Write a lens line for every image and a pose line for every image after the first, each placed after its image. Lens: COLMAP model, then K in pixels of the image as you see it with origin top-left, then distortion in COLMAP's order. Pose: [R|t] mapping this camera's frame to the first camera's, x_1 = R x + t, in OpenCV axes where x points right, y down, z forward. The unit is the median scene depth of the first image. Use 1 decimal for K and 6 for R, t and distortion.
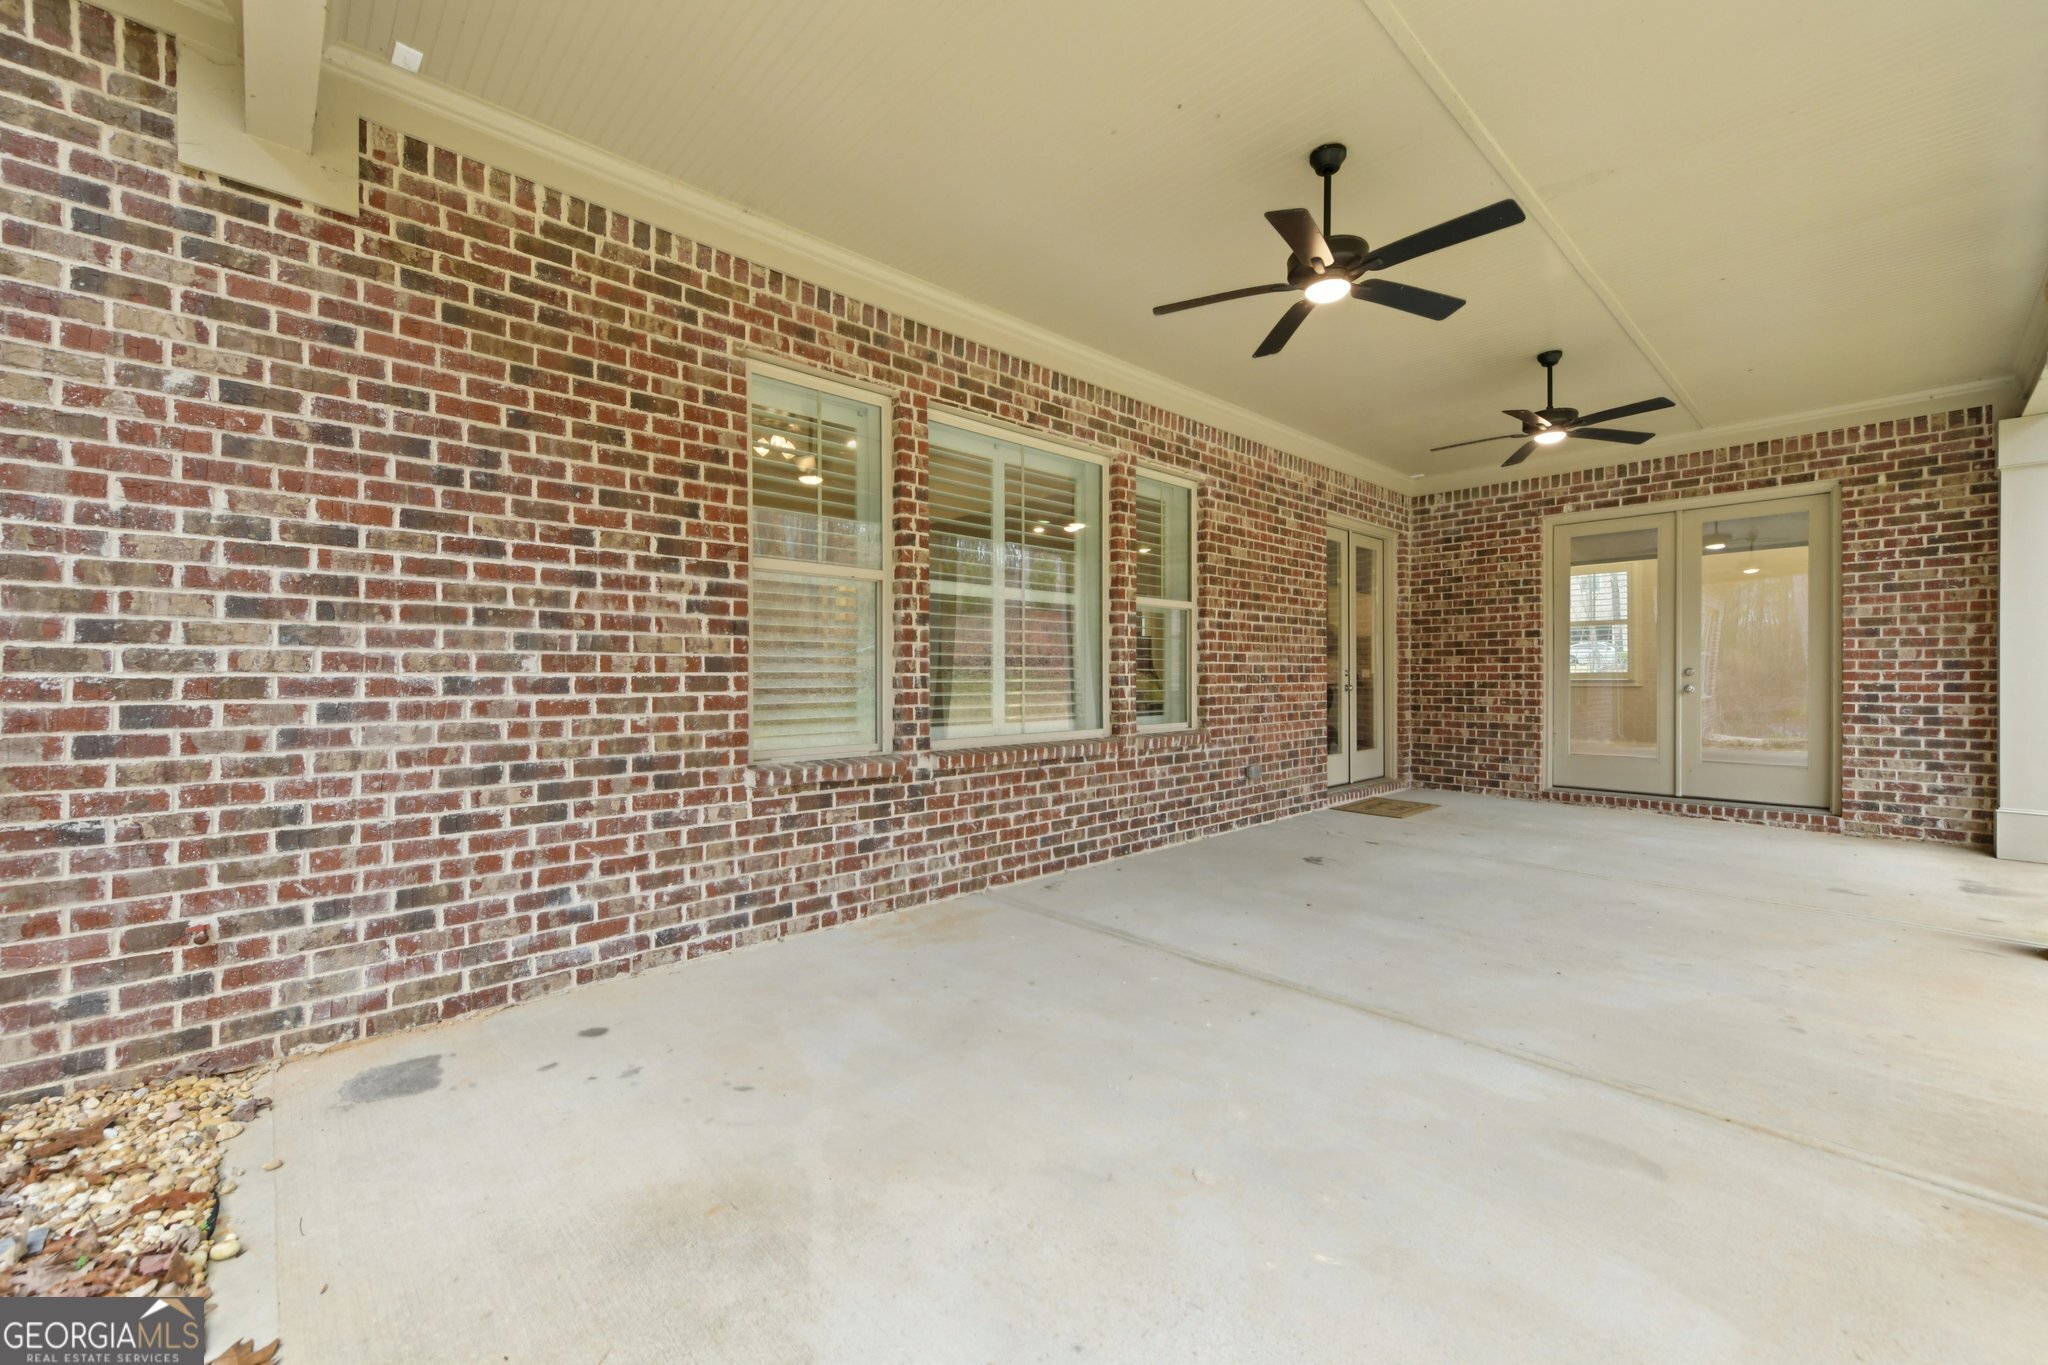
lens RADIAL K [[829.3, 0, 1030.8], [0, 829.3, 688.0], [0, 0, 1]] dist [0.000440, 0.000007]
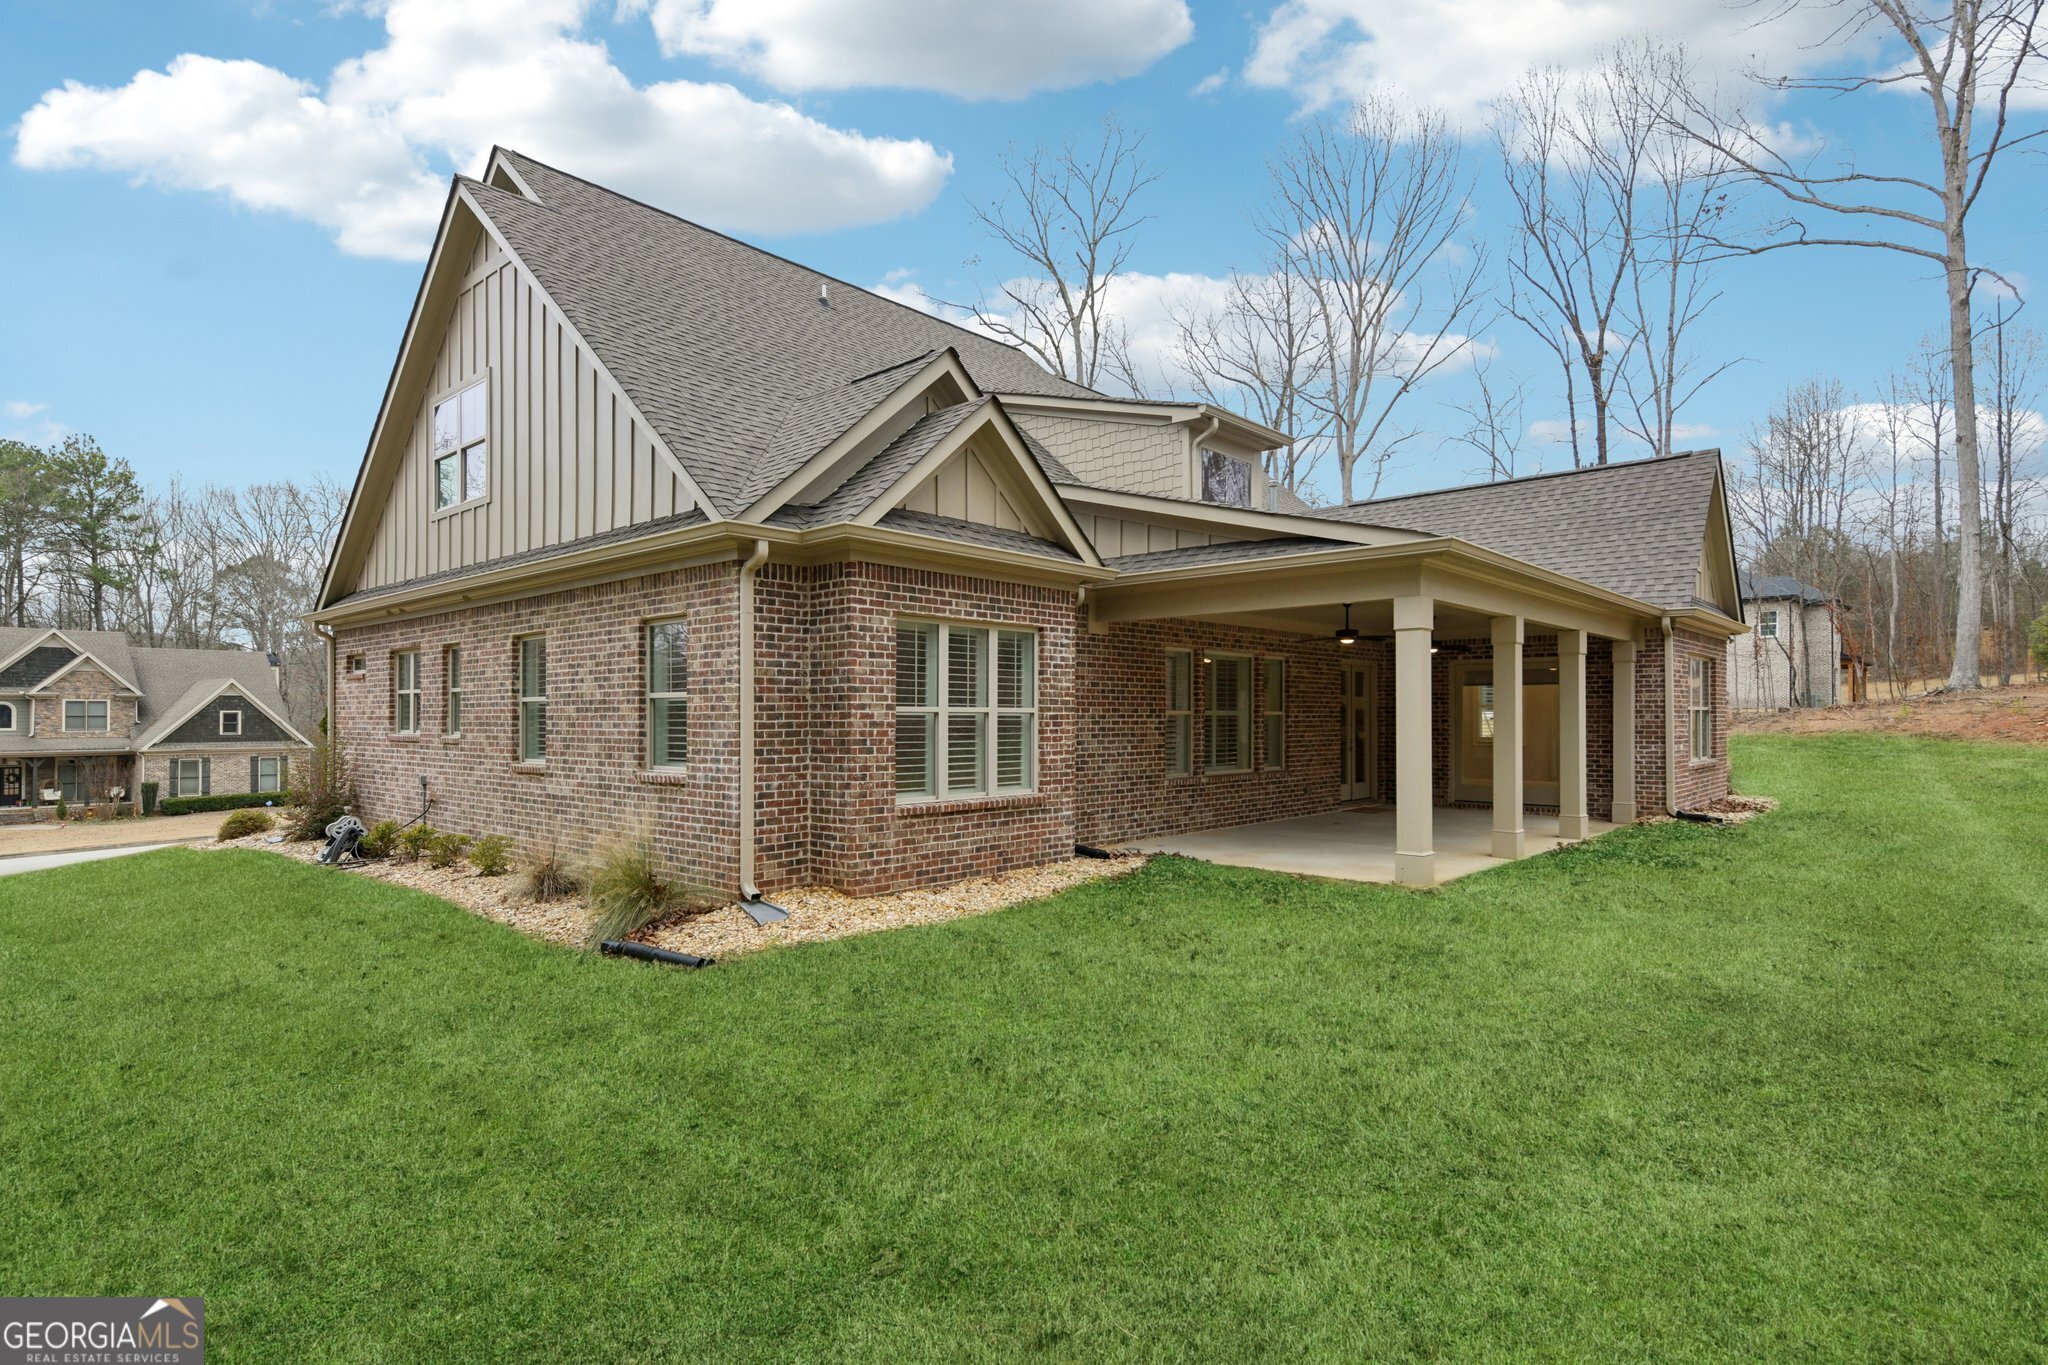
lens RADIAL K [[1088.7, 0, 1022.5], [0, 1088.7, 692.1], [0, 0, 1]] dist [0.005161, 0.000324]
pose [[0.996858, 0.016104, 0.077553, -0.697690], [-0.014617, 0.999699, -0.019708, -0.084617], [-0.077847, 0.018513, 0.996793, -1.775795]]
